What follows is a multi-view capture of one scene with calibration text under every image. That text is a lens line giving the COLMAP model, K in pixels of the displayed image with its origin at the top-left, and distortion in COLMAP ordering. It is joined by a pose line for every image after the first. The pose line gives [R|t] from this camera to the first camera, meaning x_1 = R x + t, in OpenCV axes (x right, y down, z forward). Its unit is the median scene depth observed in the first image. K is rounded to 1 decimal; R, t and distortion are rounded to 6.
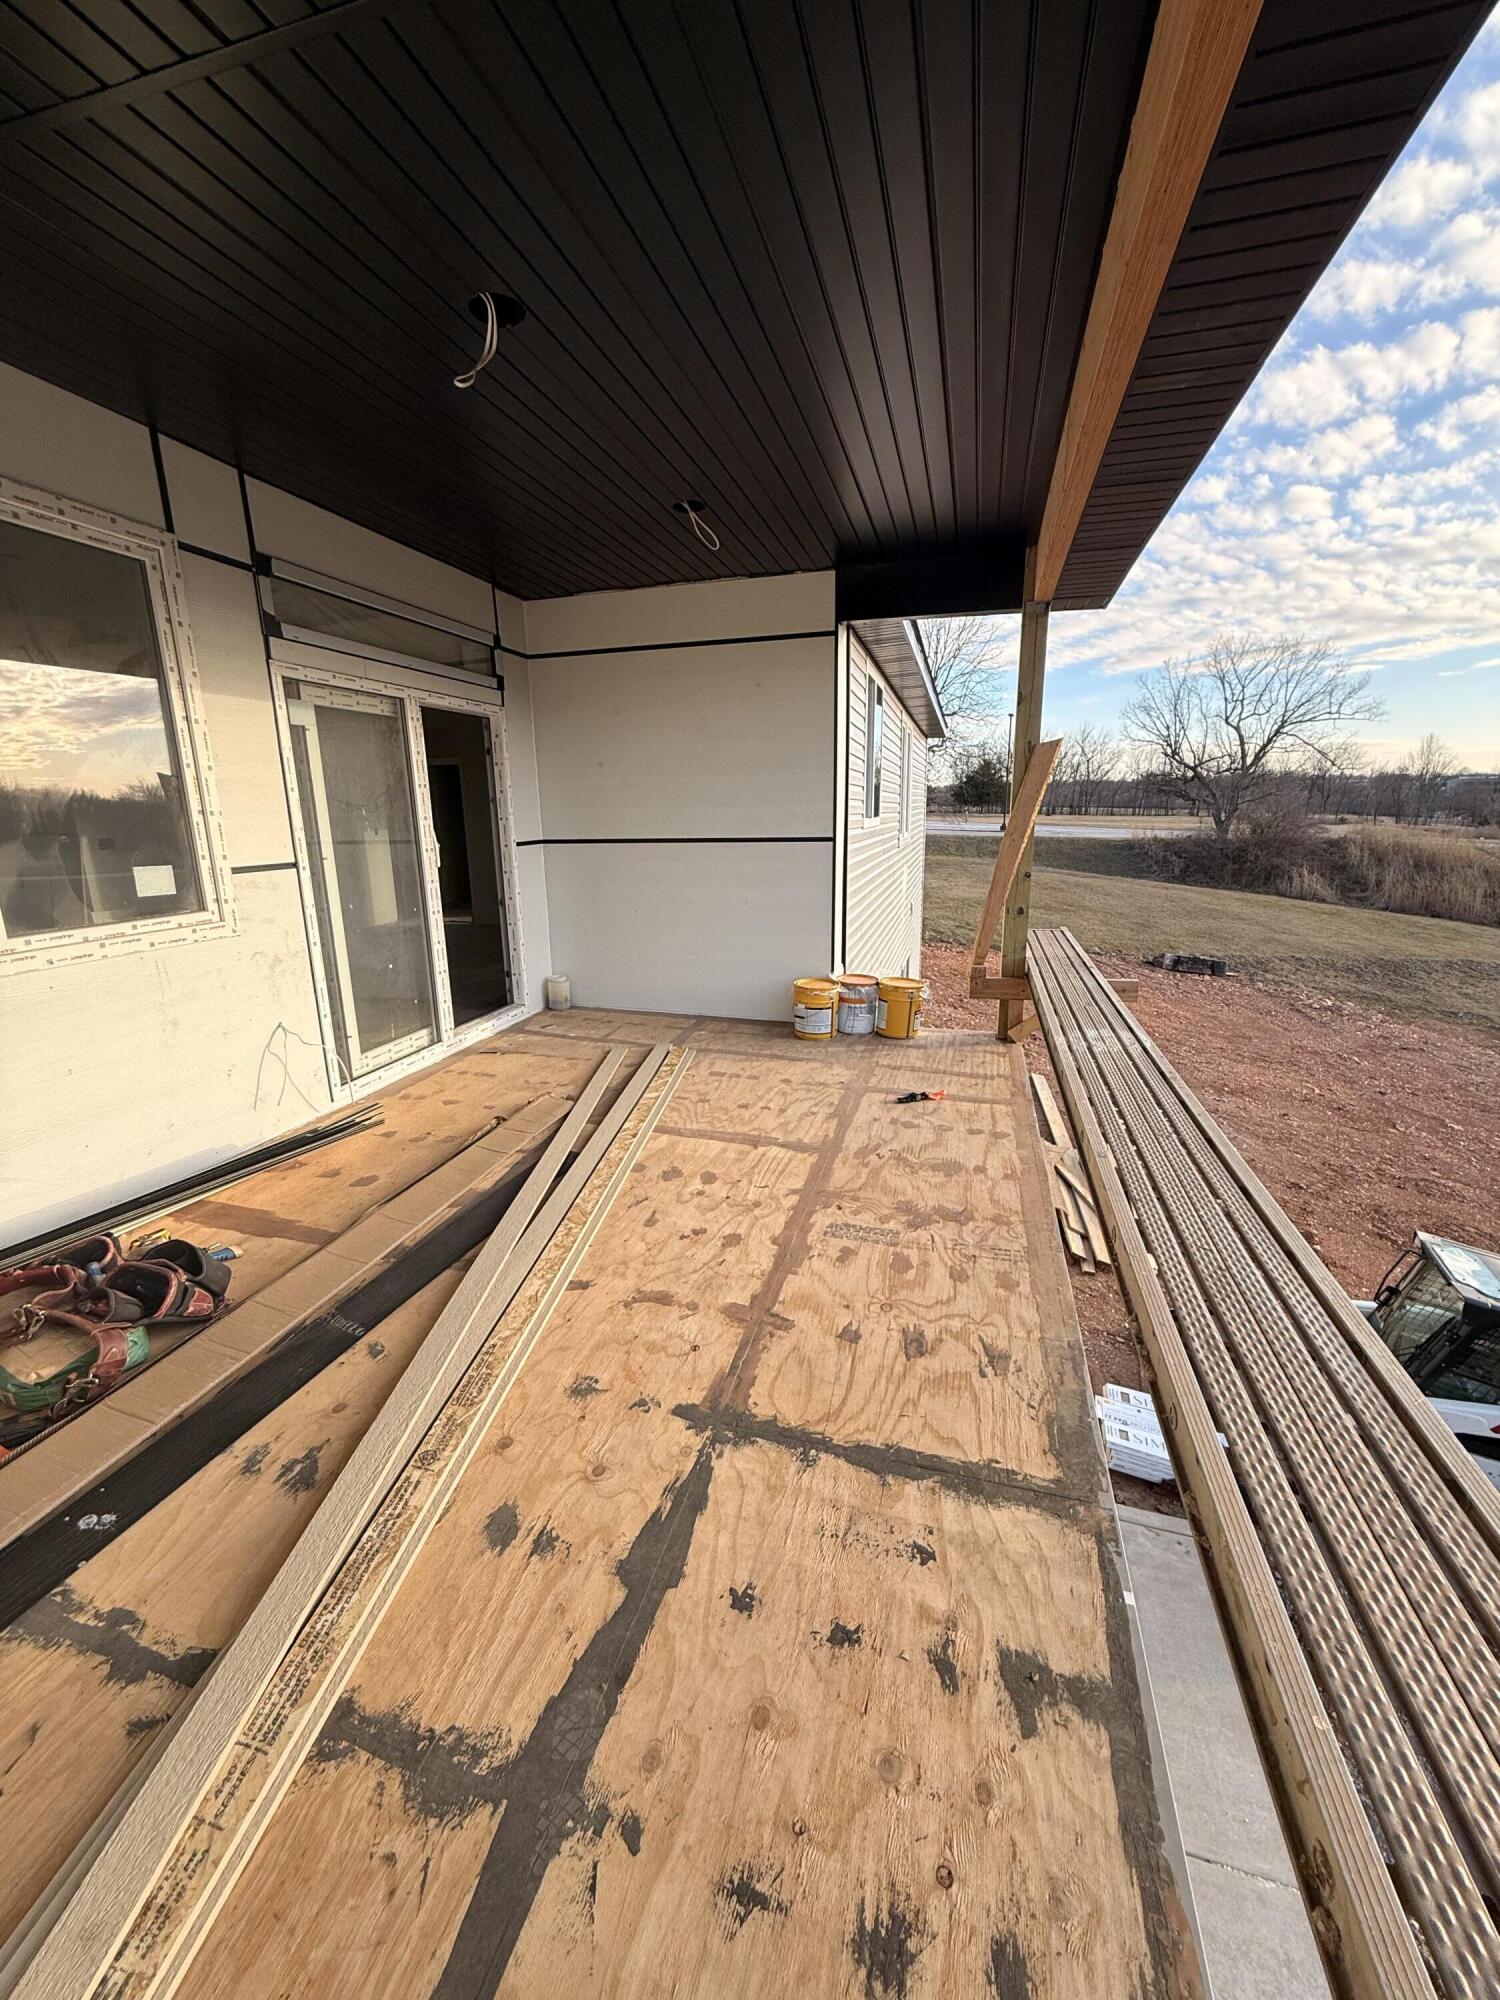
lens RADIAL K [[799.9, 0, 744.0], [0, 799.9, 1002.3], [0, 0, 1]] dist [-0.001644, 0.000205]
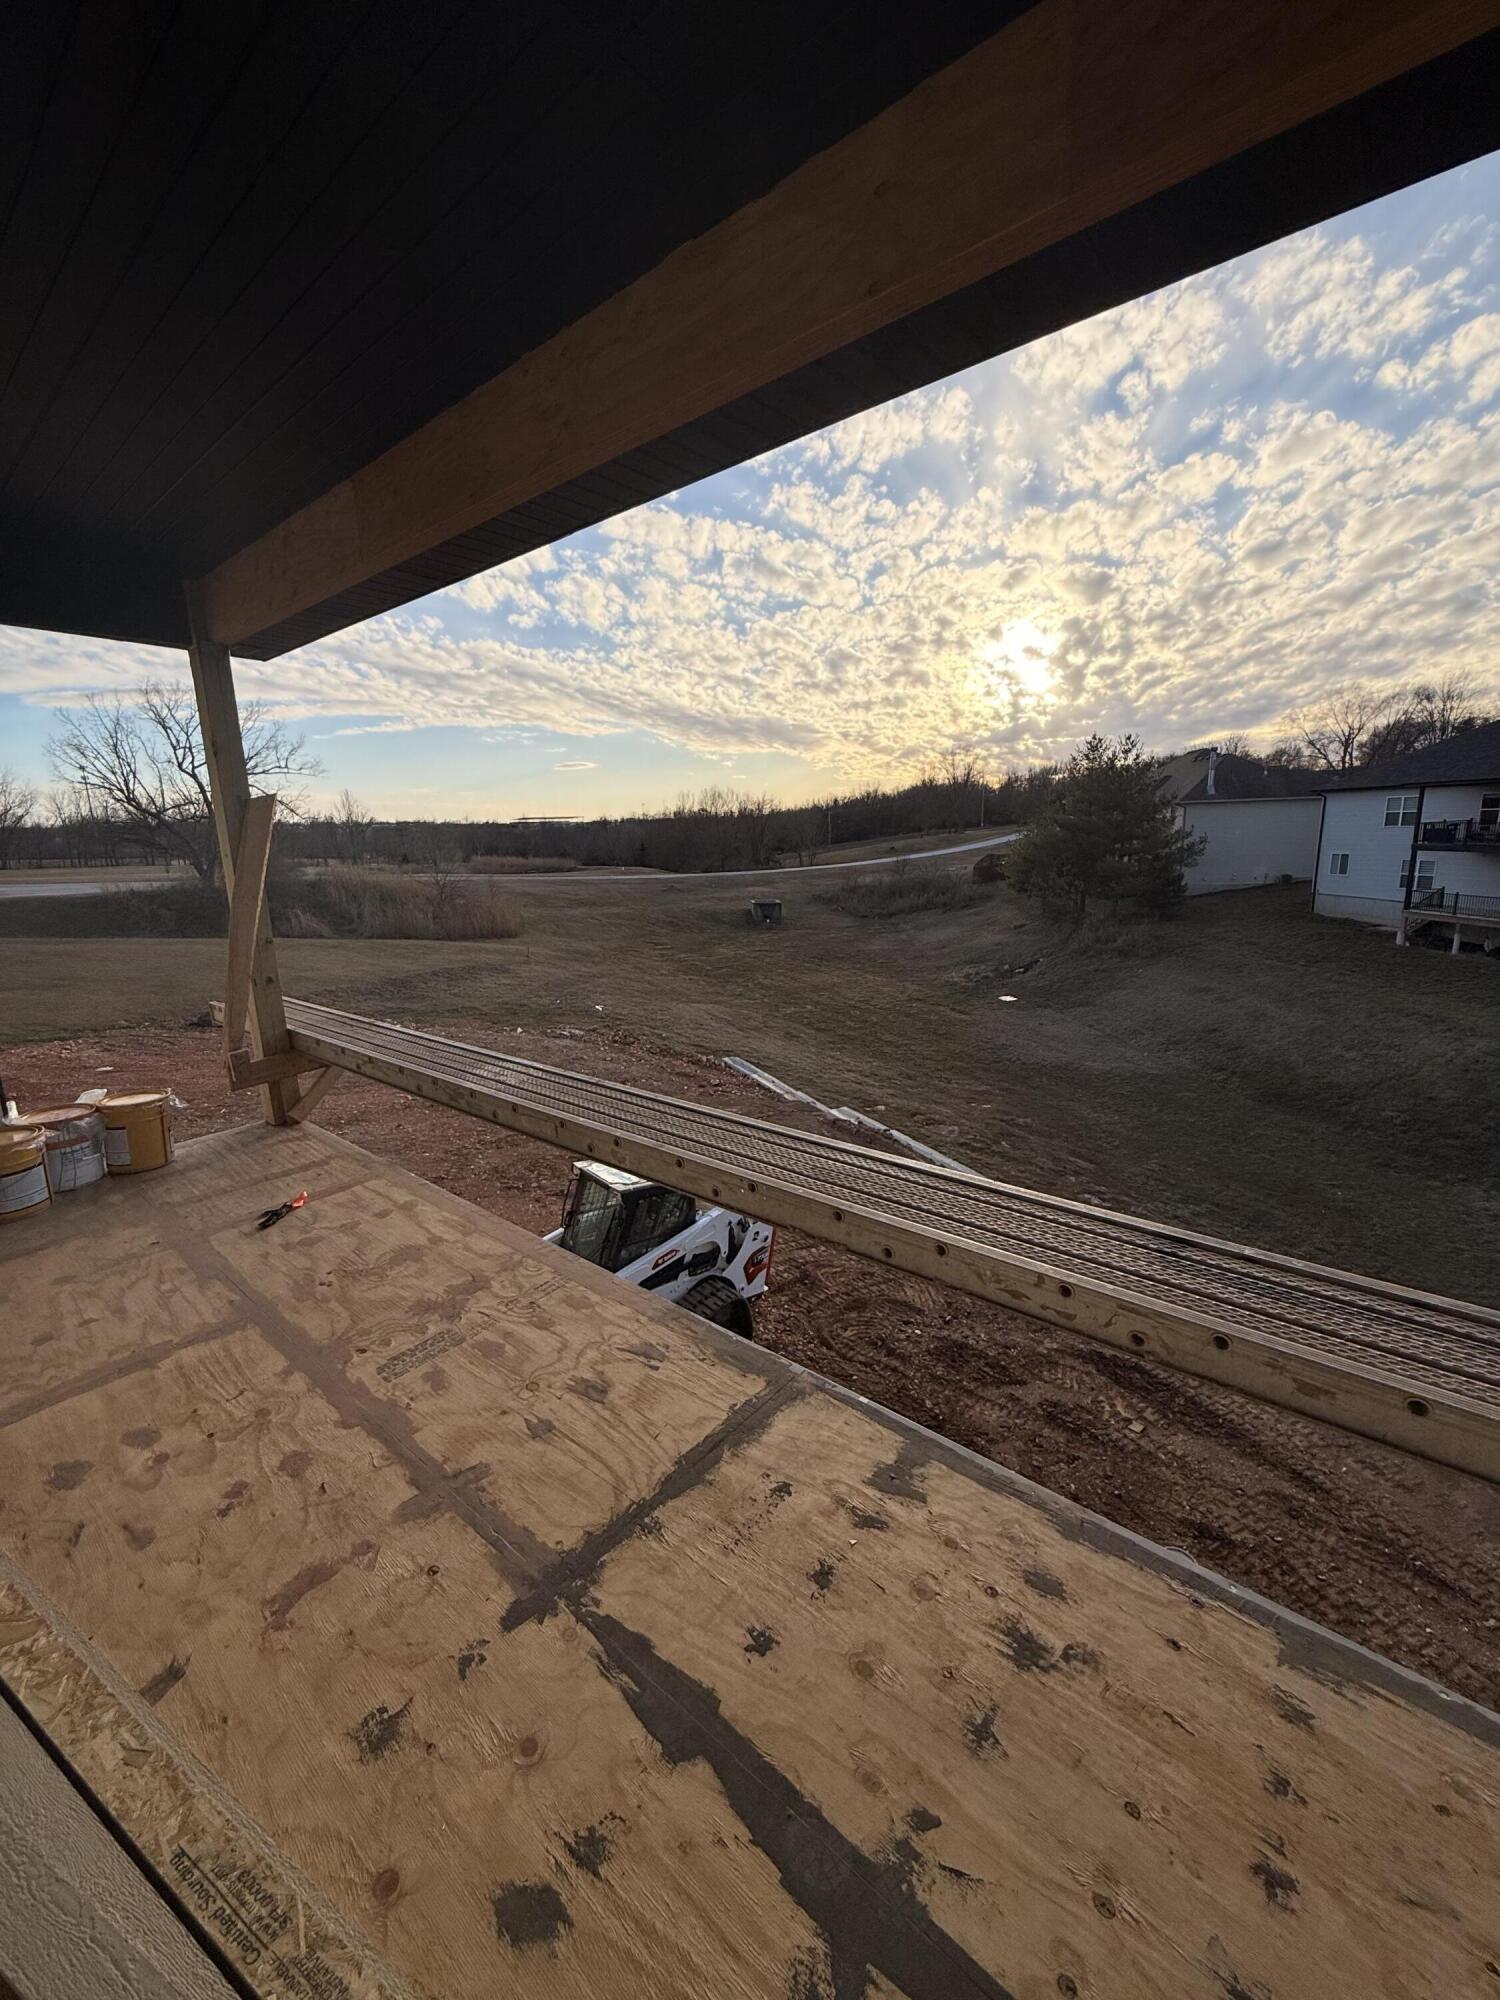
lens RADIAL K [[799.9, 0, 749.8], [0, 799.9, 998.7], [0, 0, 1]] dist [-0.001644, 0.000205]
pose [[0.396774, -0.189860, 0.898066, -0.492667], [0.242088, 0.965380, 0.097134, -0.099558], [-0.885417, 0.178871, 0.429001, 0.268723]]
